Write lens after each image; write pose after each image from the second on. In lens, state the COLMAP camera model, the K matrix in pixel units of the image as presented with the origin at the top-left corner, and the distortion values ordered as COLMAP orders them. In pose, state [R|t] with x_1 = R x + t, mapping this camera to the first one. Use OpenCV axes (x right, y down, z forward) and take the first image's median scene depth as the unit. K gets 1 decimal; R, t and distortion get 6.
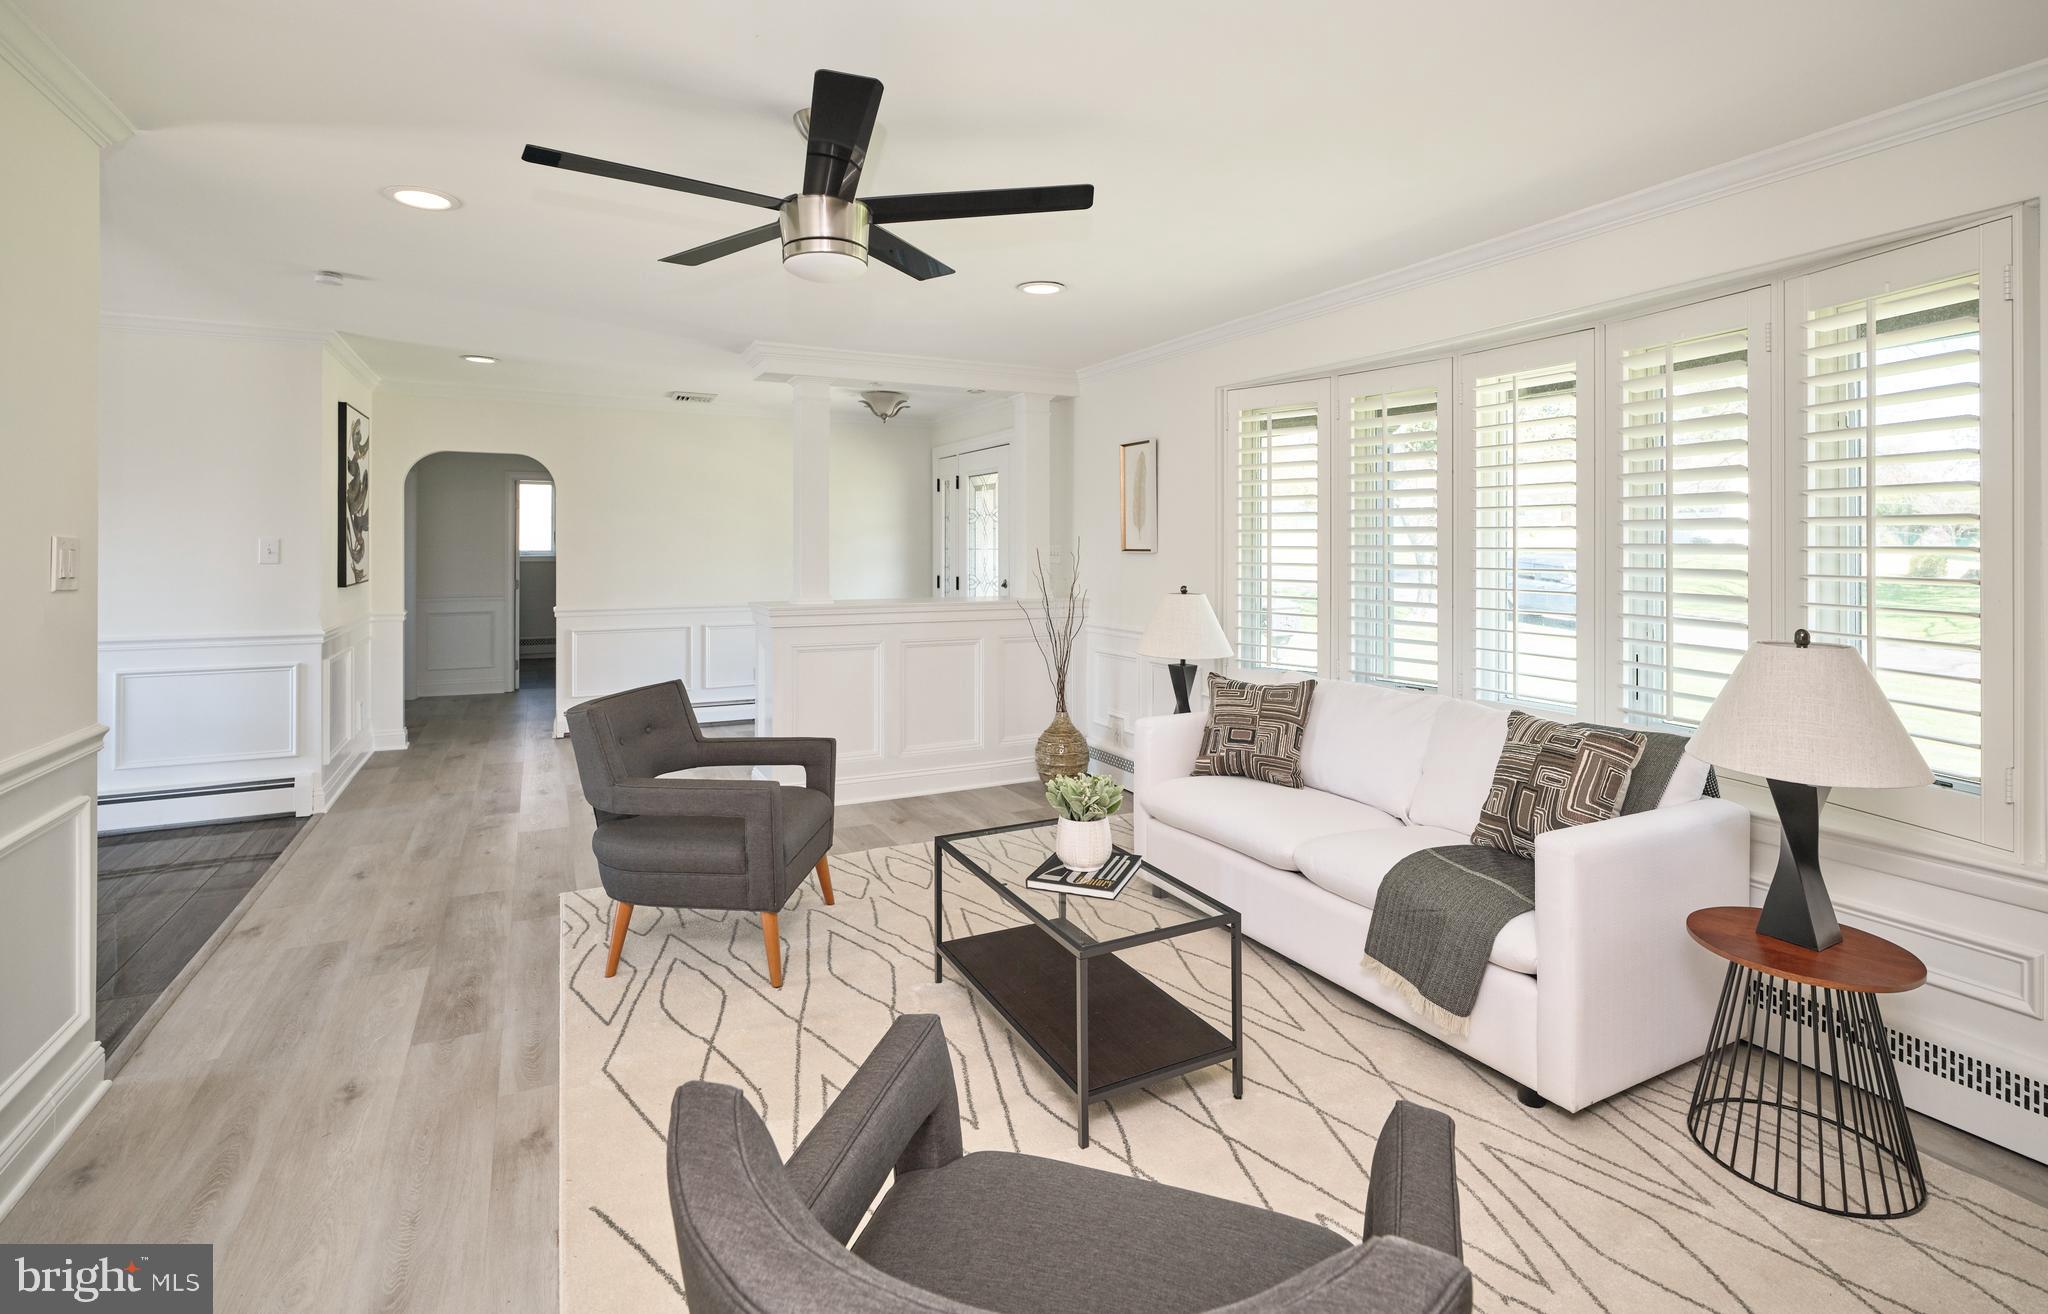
lens RADIAL K [[943.2, 0, 1013.0], [0, 943.2, 546.7], [0, 0, 1]] dist [-0.001103, 0.000489]
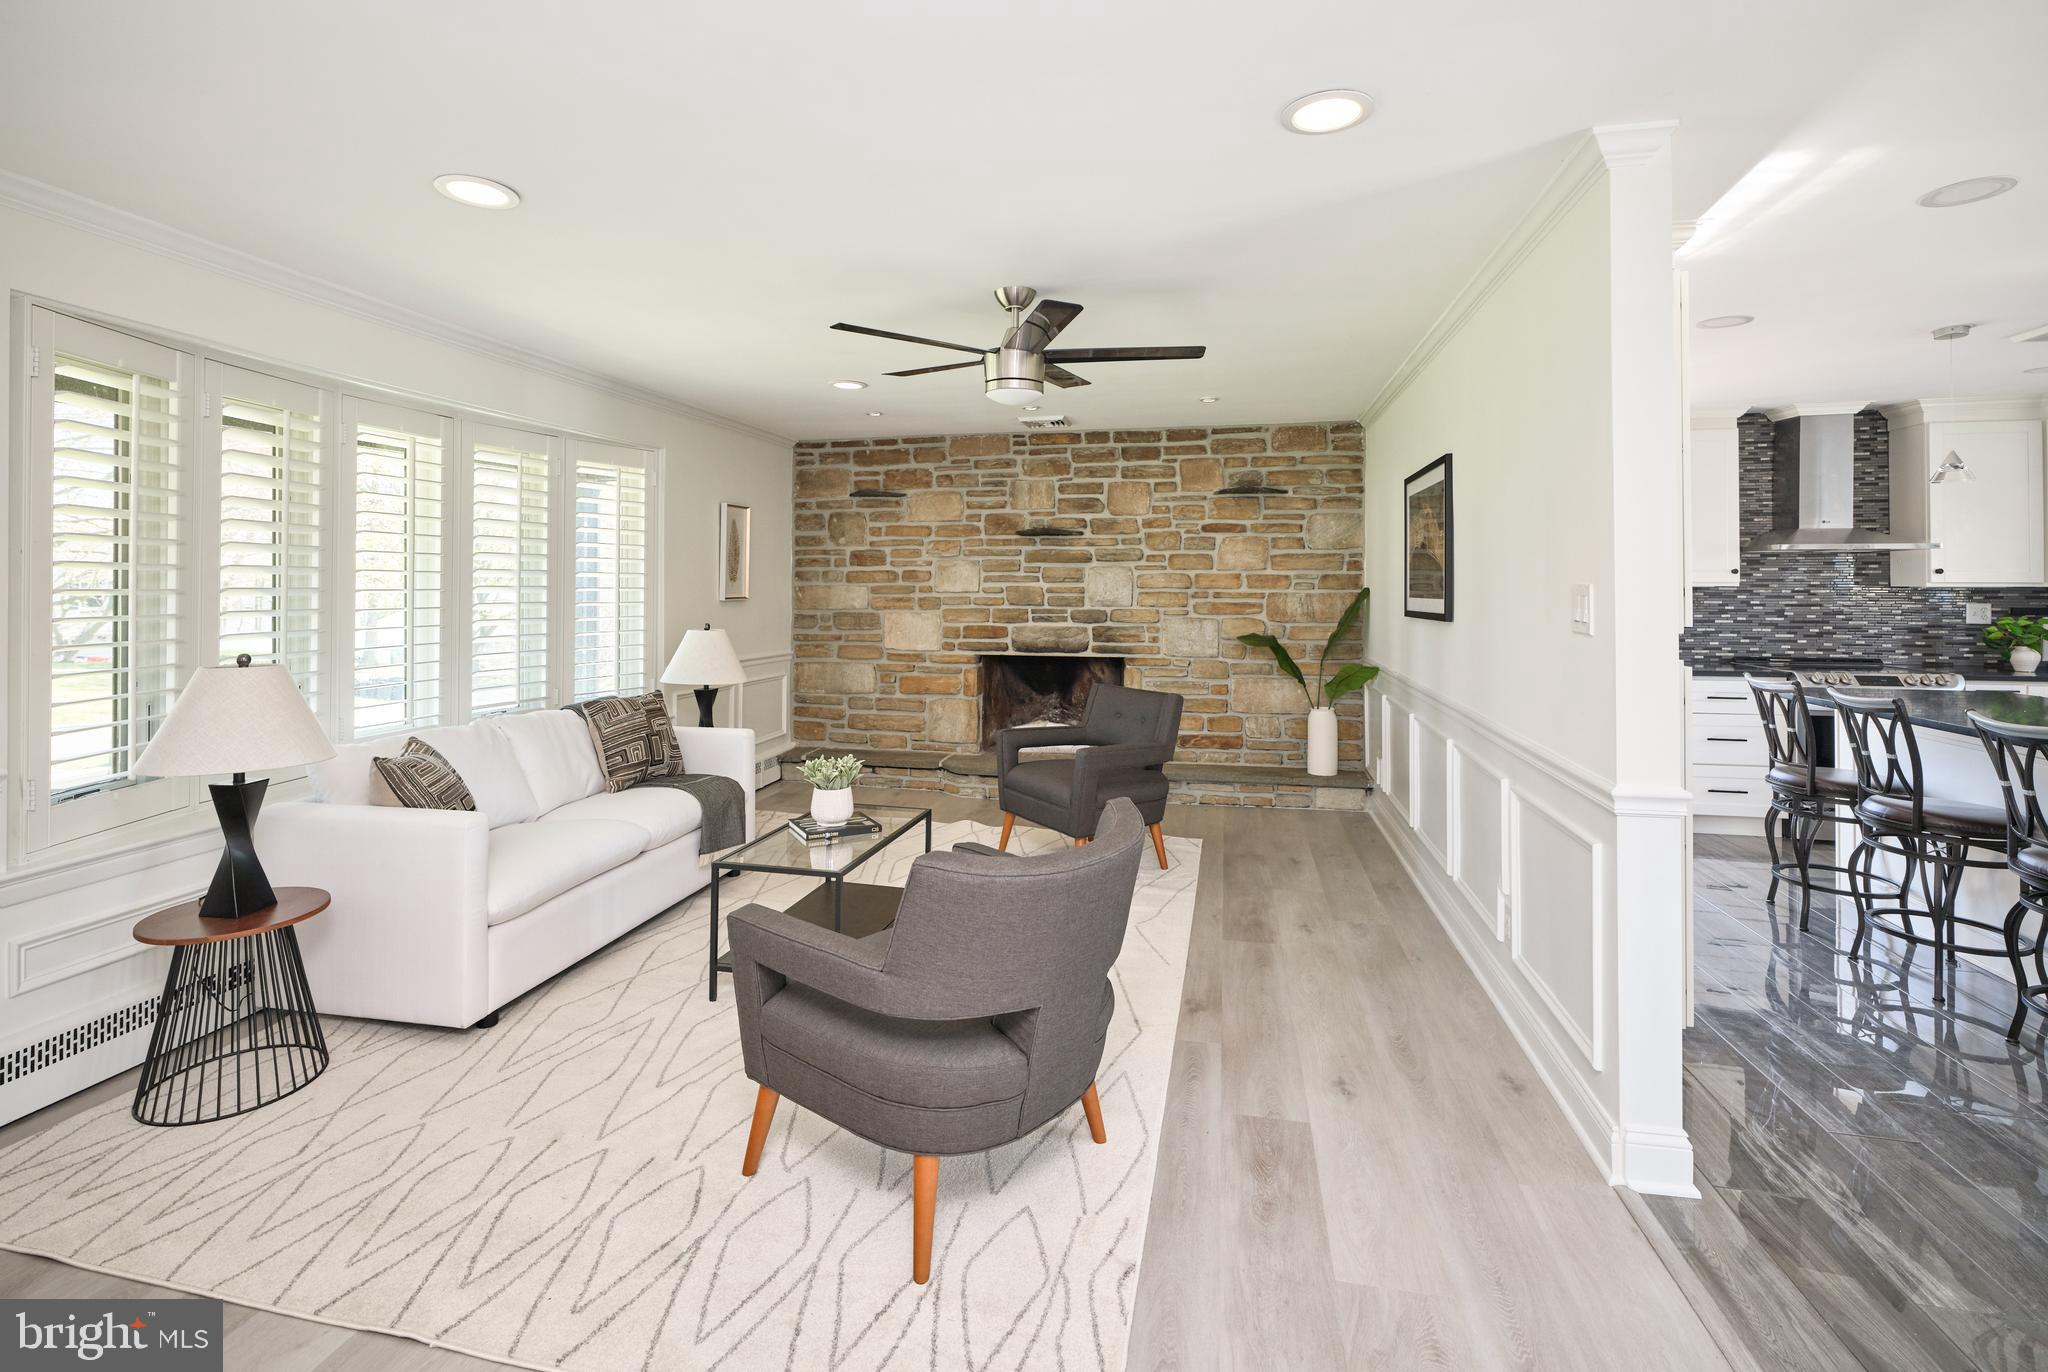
lens RADIAL K [[931.2, 0, 1025.7], [0, 931.2, 577.7], [0, 0, 1]] dist [-0.004733, 0.000830]
pose [[-0.780219, 0.004734, 0.625489, -0.962482], [-0.002360, 0.999942, -0.010512, -0.003812], [-0.625502, -0.009678, -0.780162, 1.832447]]
